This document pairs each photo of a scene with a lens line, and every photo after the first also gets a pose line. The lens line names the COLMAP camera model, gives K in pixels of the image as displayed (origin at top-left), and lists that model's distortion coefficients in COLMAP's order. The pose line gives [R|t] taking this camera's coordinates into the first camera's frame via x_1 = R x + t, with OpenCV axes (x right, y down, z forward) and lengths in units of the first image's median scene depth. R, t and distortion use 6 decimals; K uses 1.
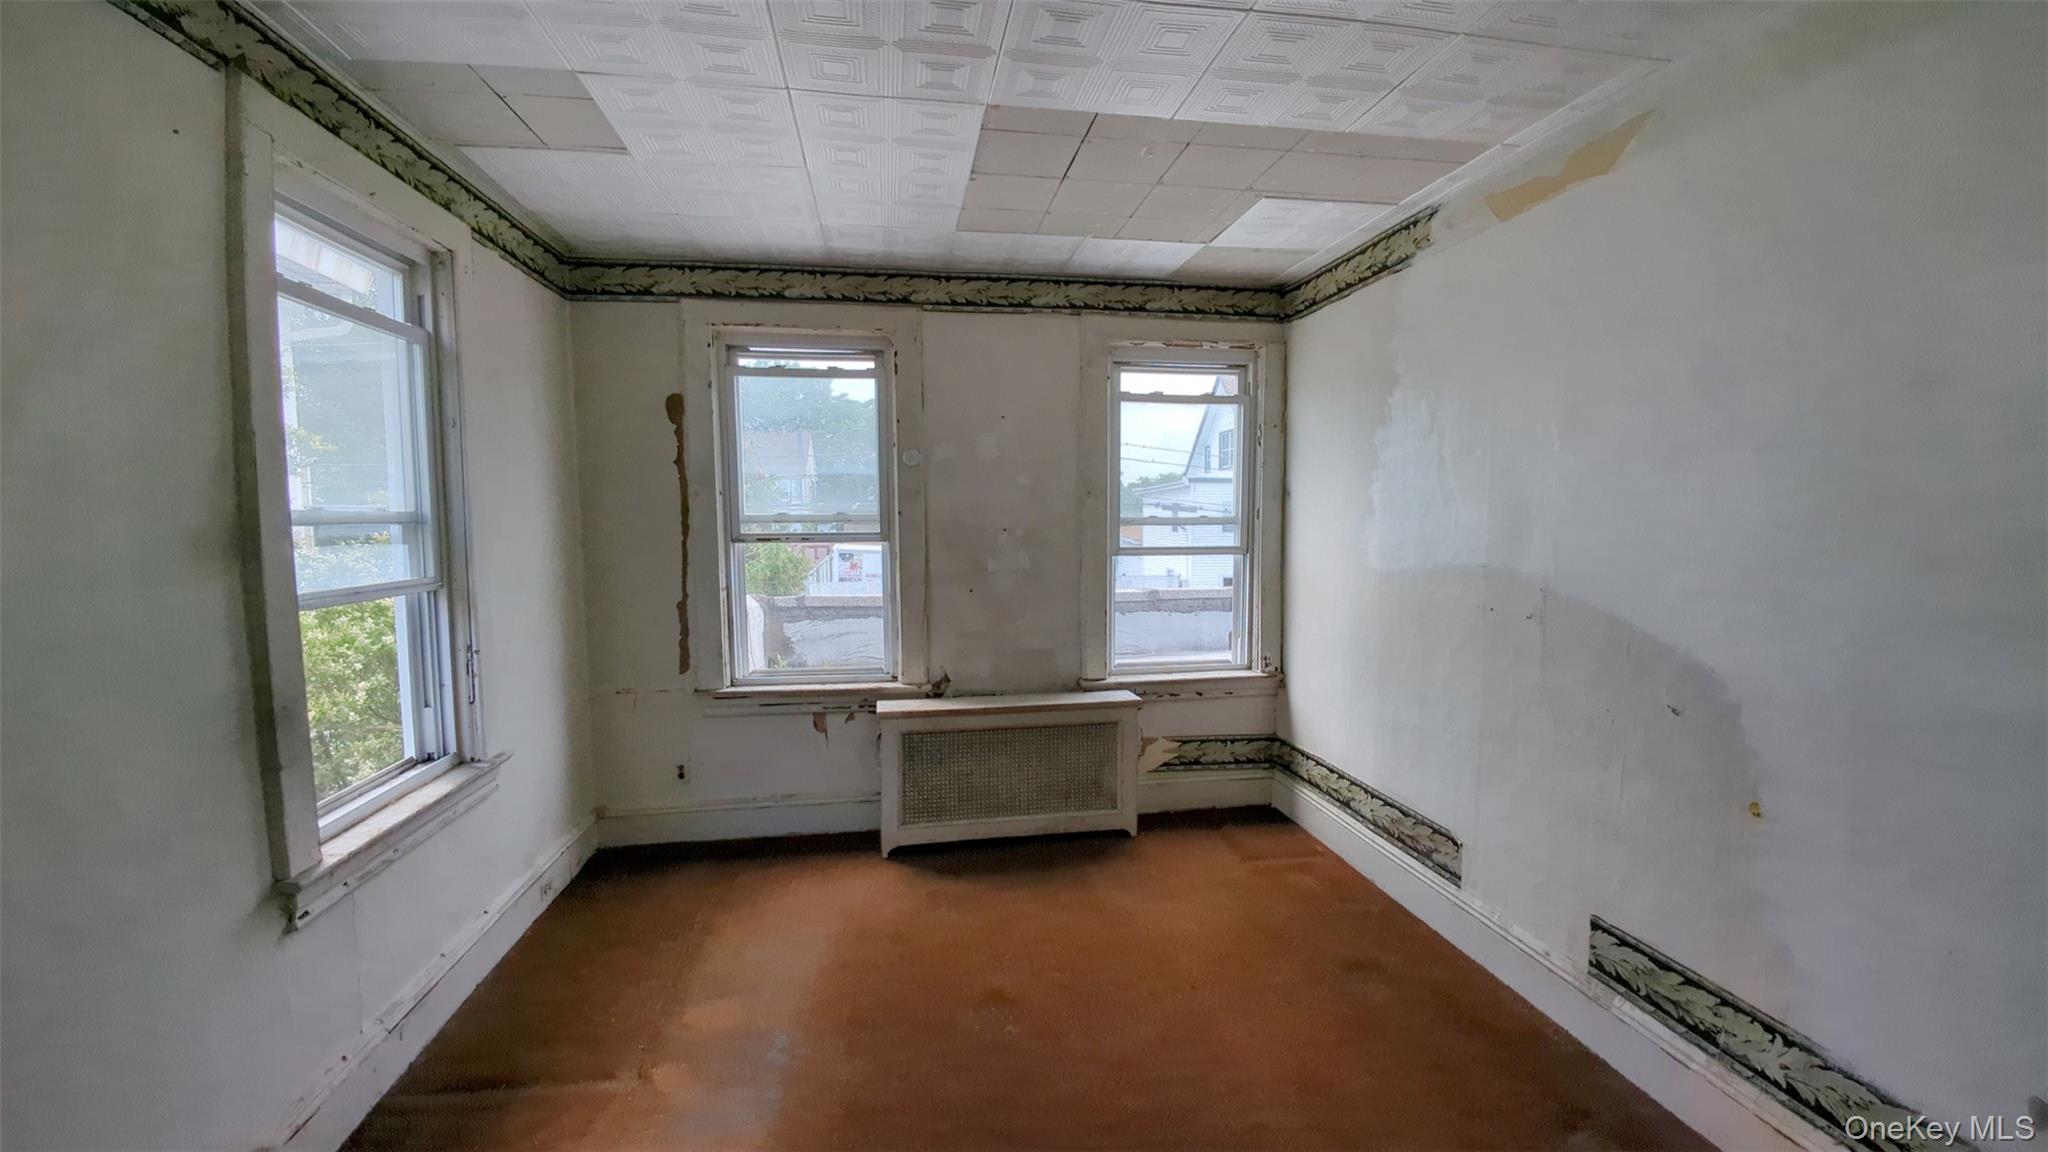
lens RADIAL K [[829.2, 0, 1024.0], [0, 829.2, 576.0], [0, 0, 1]] dist [0.001280, 0.000186]
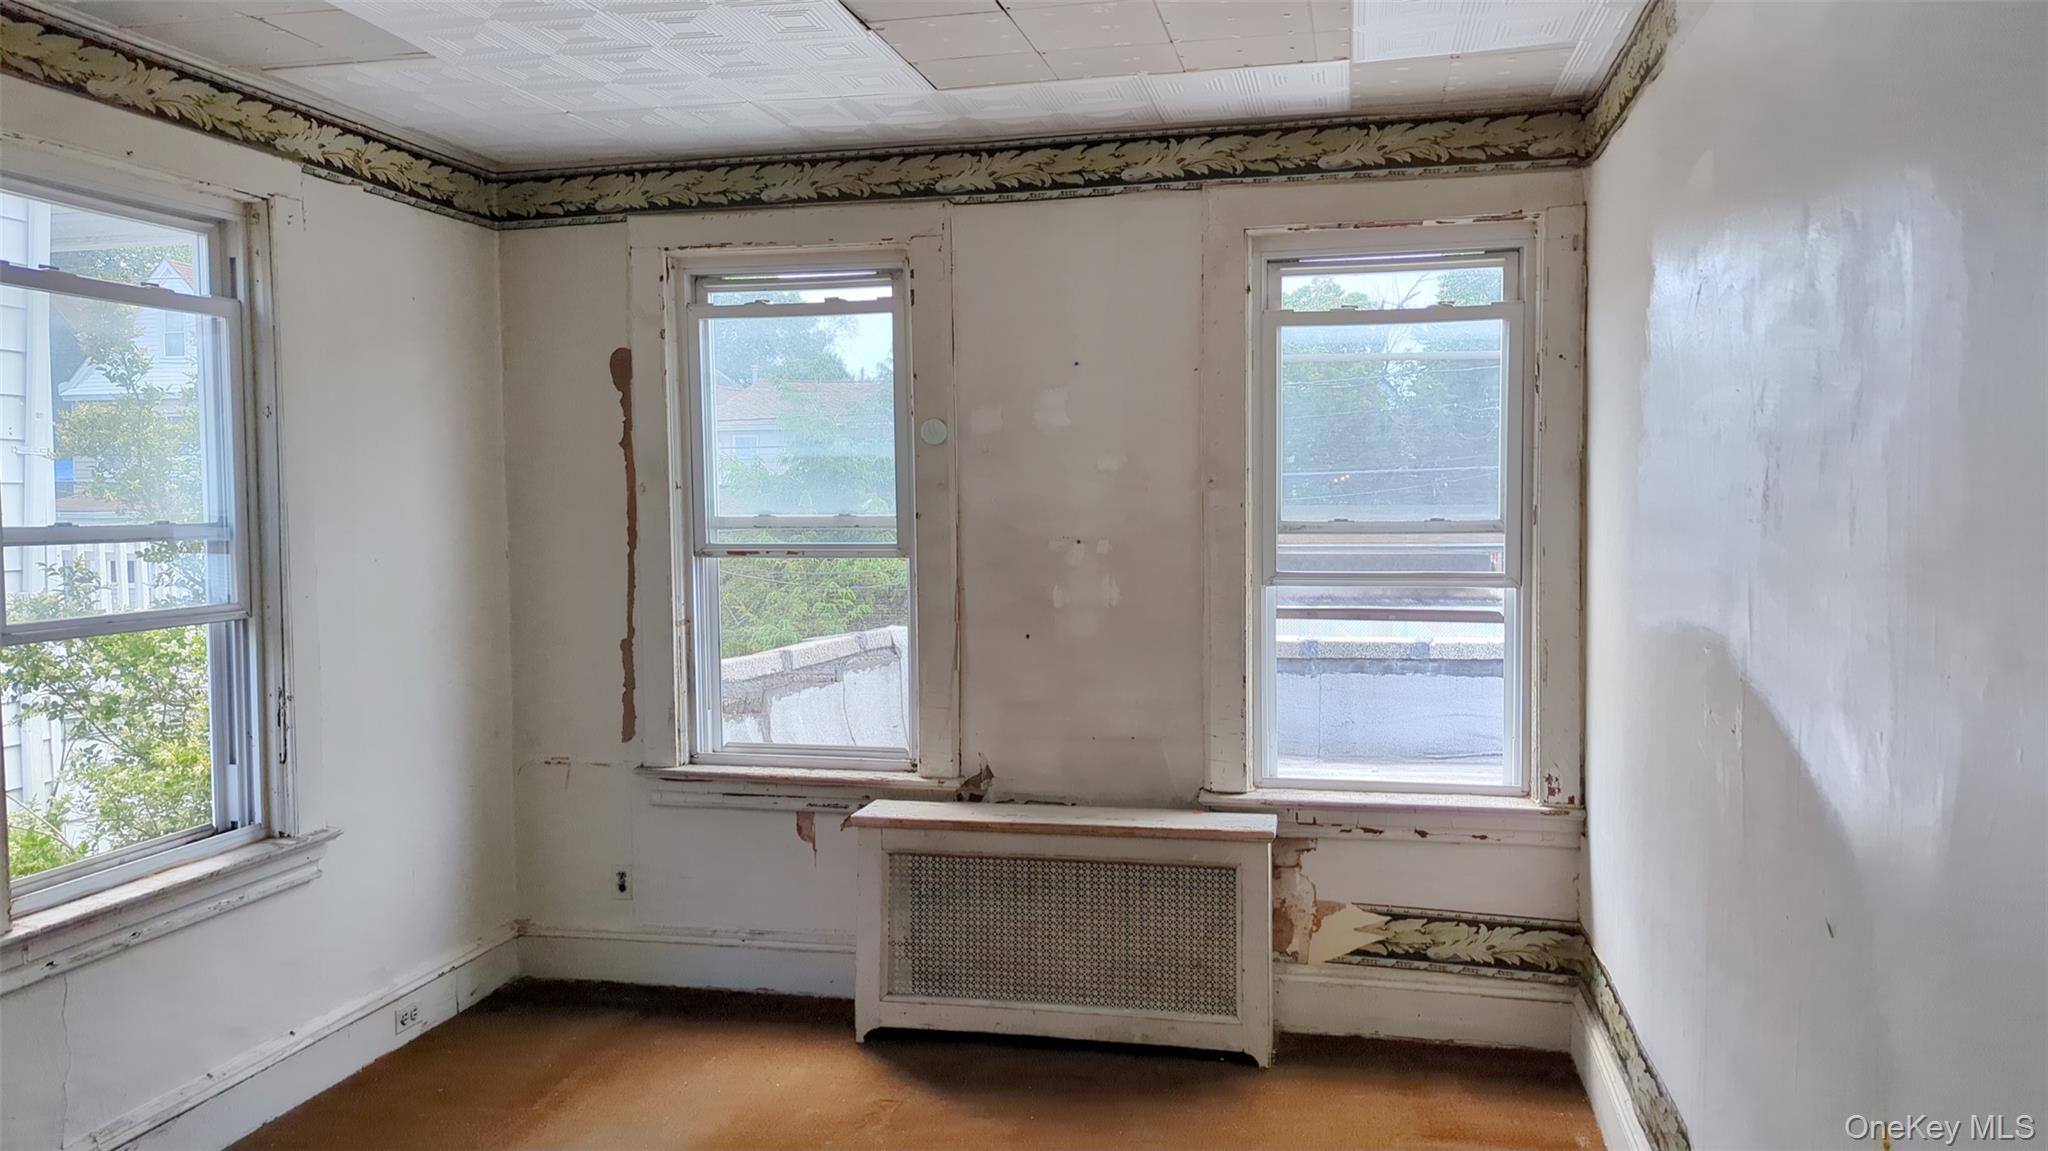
lens RADIAL K [[1447.1, 0, 1055.0], [0, 1447.1, 554.0], [0, 0, 1]] dist [0.077356, -0.073244]
pose [[0.926818, 0.012425, -0.375305, 0.383130], [-0.022598, 0.999486, -0.022718, -0.021497], [0.374830, 0.029537, 0.926623, -0.020418]]
